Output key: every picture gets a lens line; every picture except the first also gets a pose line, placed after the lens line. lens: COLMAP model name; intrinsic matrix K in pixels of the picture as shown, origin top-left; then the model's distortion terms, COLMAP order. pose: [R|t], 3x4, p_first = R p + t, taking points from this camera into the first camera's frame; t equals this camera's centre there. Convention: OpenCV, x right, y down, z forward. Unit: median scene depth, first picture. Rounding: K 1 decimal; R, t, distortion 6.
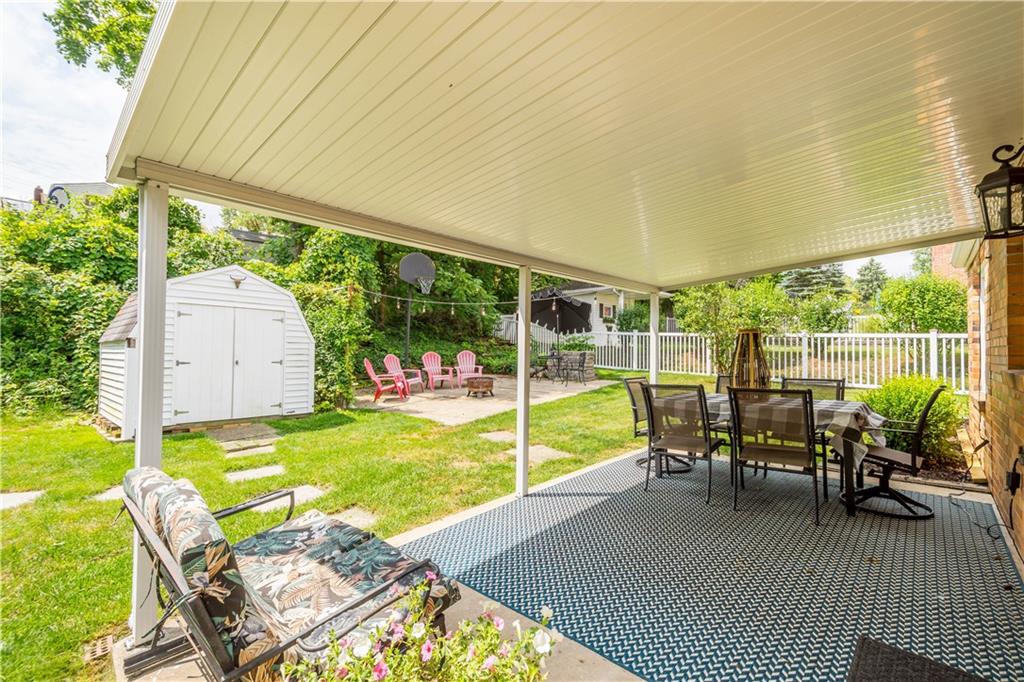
lens RADIAL K [[448.7, 0, 512.2], [0, 448.7, 351.1], [0, 0, 1]] dist [0.016429, -0.006339]
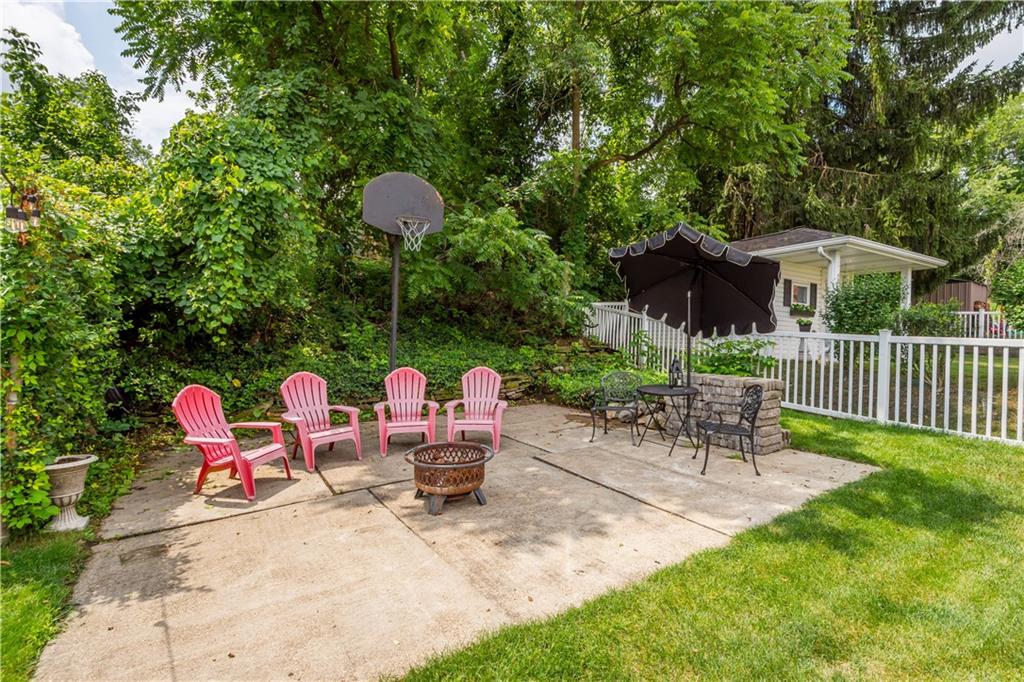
lens RADIAL K [[484.1, 0, 511.5], [0, 484.1, 350.4], [0, 0, 1]] dist [0.000721, -0.000355]
pose [[0.958158, 0.029636, -0.284701, 0.095200], [-0.029173, 0.999557, 0.005870, -0.029214], [0.284748, 0.002681, 0.958599, 0.671430]]
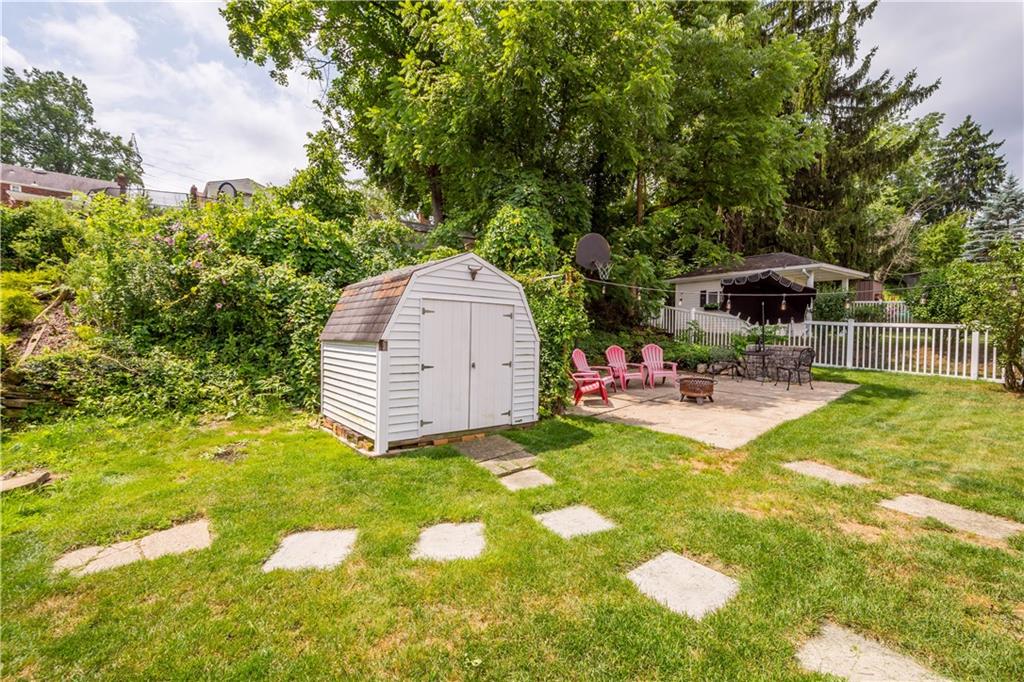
lens RADIAL K [[448.7, 0, 512.2], [0, 448.7, 351.1], [0, 0, 1]] dist [0.016429, -0.006339]
pose [[0.984772, 0.013759, -0.173304, -0.284281], [-0.006702, 0.999127, 0.041241, -0.028697], [0.173720, -0.039452, 0.984005, 0.115478]]
